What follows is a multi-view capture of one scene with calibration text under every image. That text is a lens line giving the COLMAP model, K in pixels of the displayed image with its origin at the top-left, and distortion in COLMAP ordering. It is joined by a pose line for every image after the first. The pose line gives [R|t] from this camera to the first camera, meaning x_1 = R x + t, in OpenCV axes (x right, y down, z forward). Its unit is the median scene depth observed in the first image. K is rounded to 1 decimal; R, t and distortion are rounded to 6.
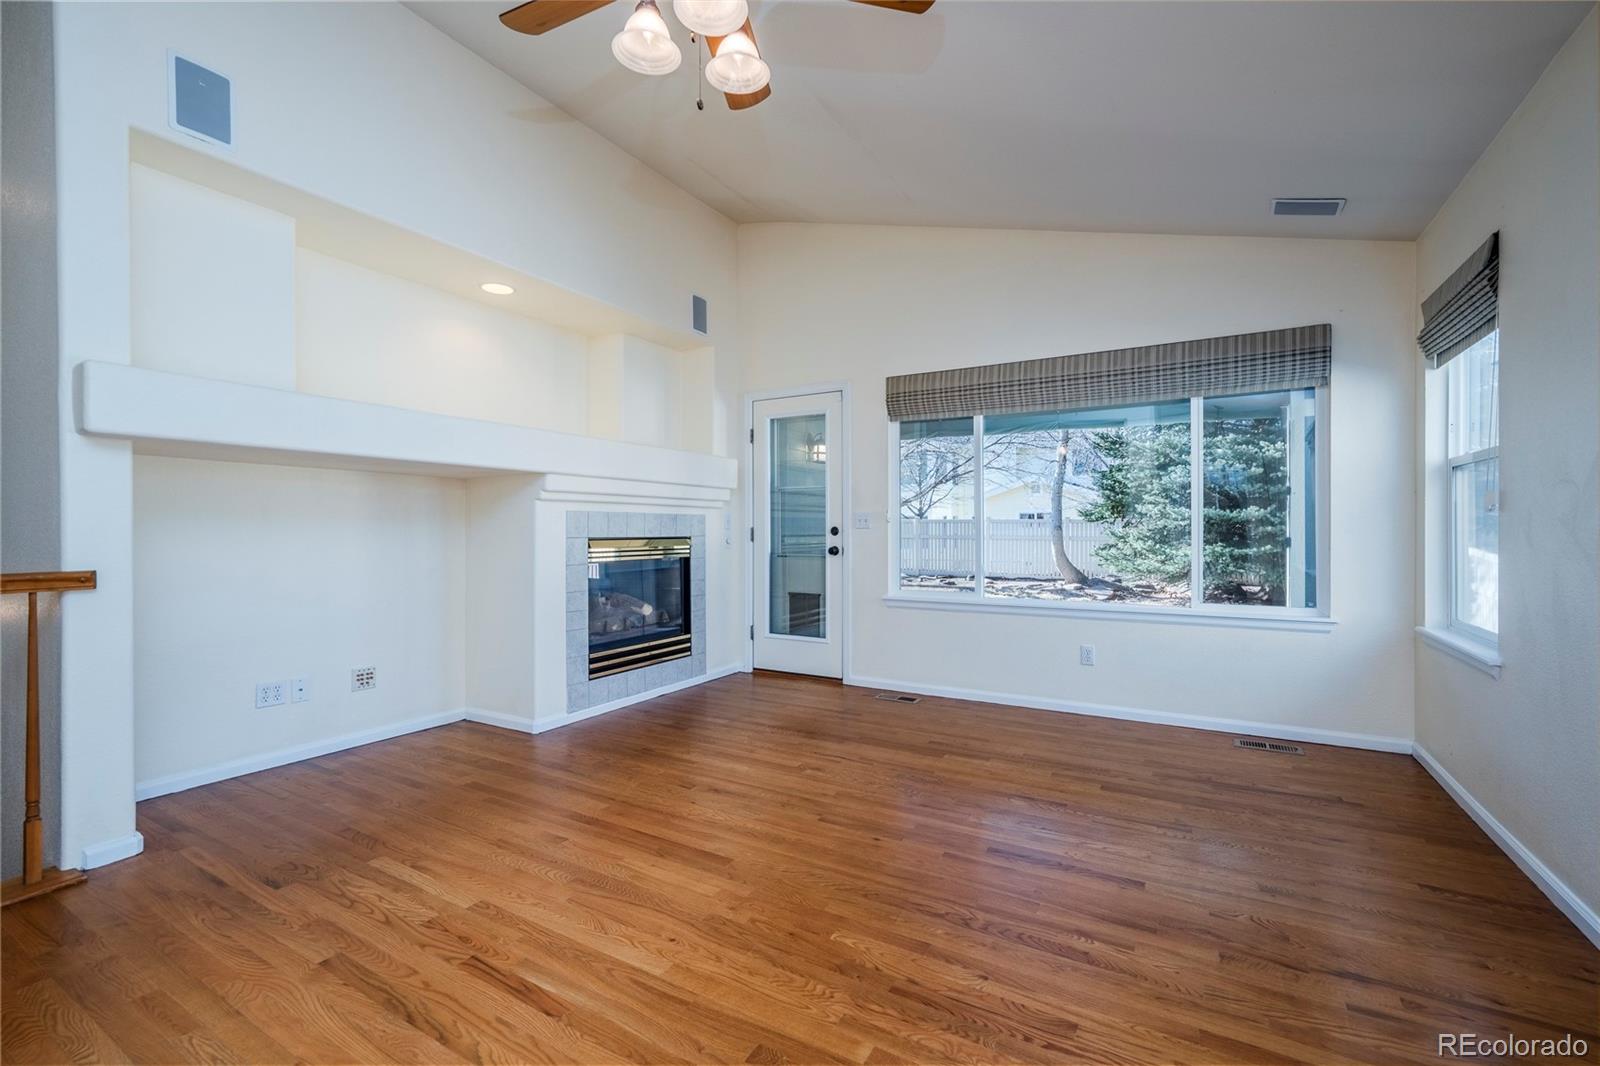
lens RADIAL K [[713.6, 0, 806.9], [0, 713.6, 534.9], [0, 0, 1]] dist [-0.004062, -0.000259]
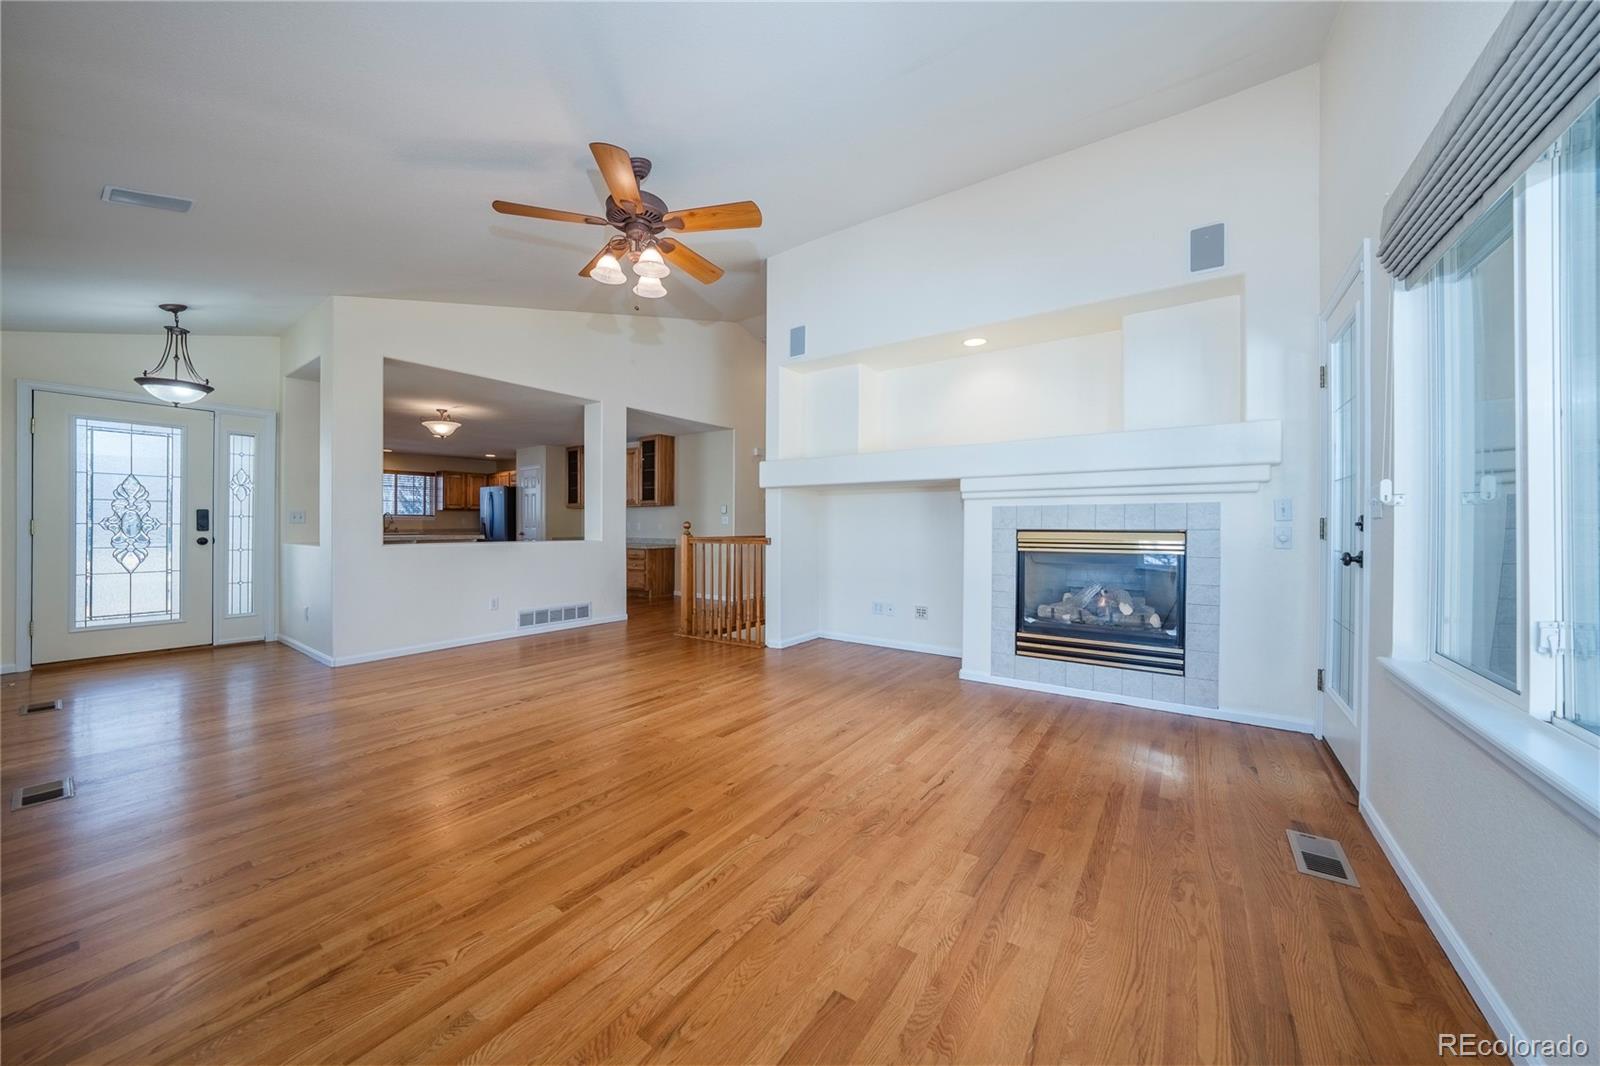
lens RADIAL K [[571.0, 0, 794.1], [0, 571.0, 524.9], [0, 0, 1]] dist [-0.006538, 0.001107]
pose [[-0.134140, 0.002421, -0.990959, 0.808752], [-0.003217, 0.999991, 0.002878, -0.005741], [0.990957, 0.003574, -0.134131, 0.971724]]
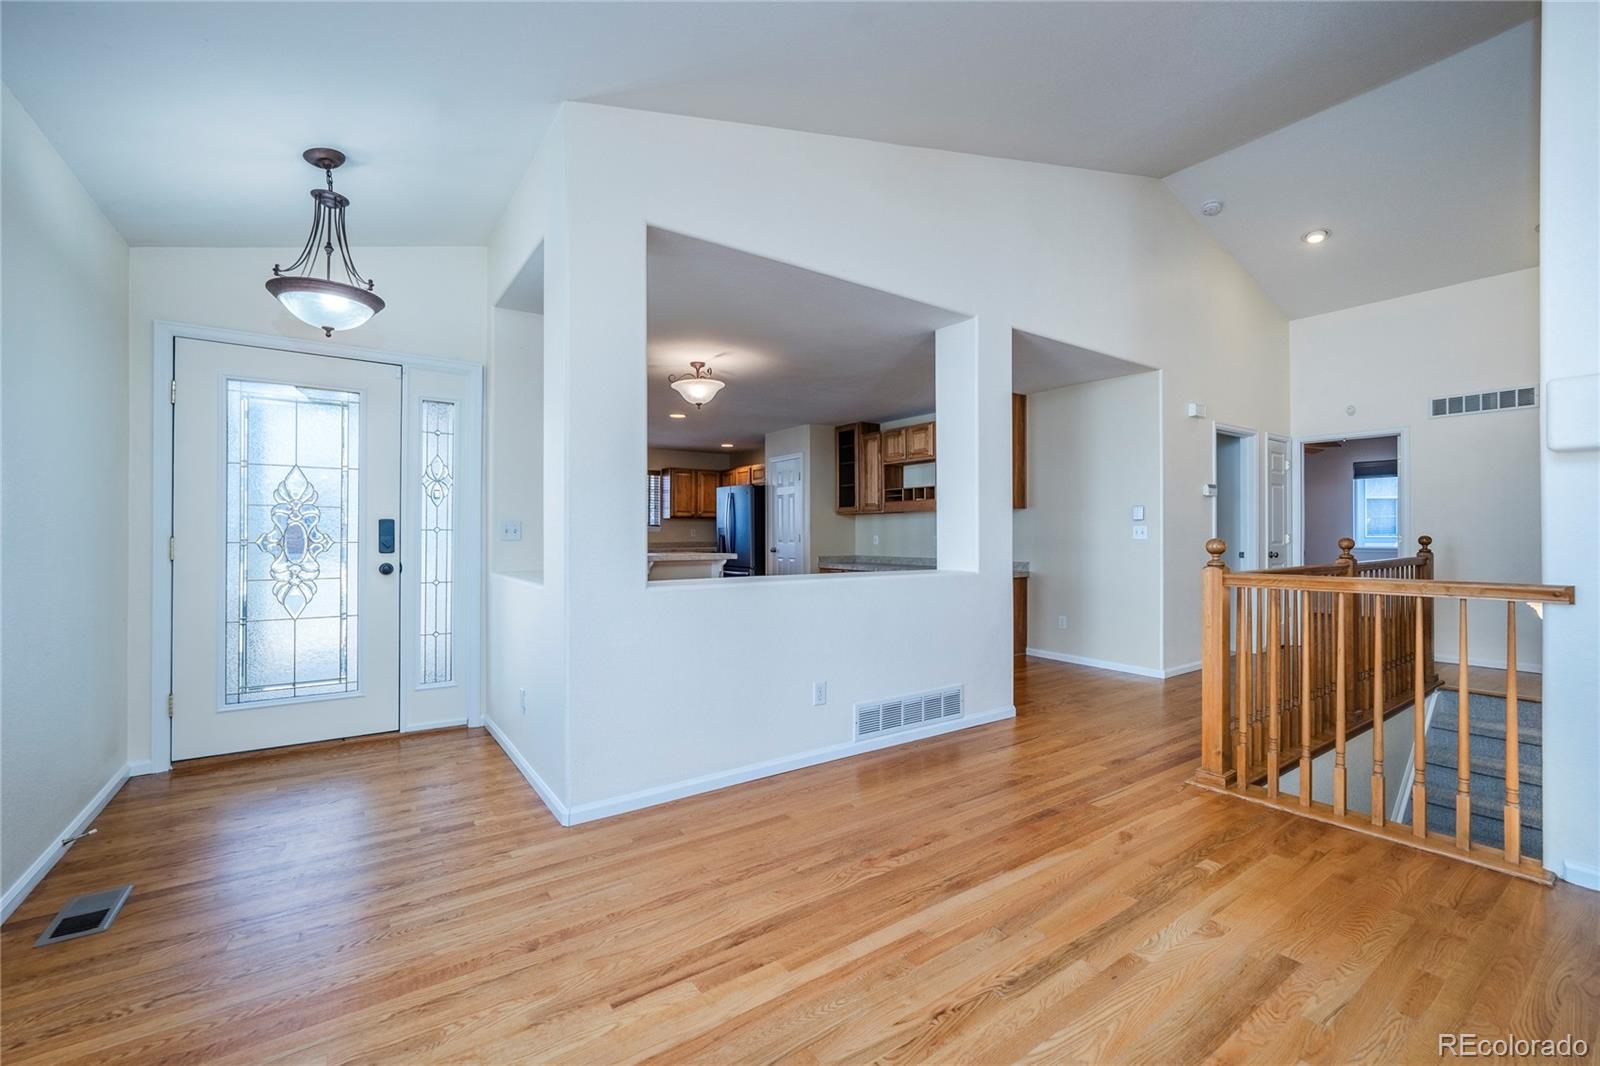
lens RADIAL K [[654.6, 0, 810.6], [0, 654.6, 531.7], [0, 0, 1]] dist [0.000117, -0.000095]
pose [[-0.413604, -0.000607, -0.910457, 0.199774], [-0.001246, 0.999999, -0.000100, -0.017501], [0.910456, 0.001093, -0.413604, 0.281531]]
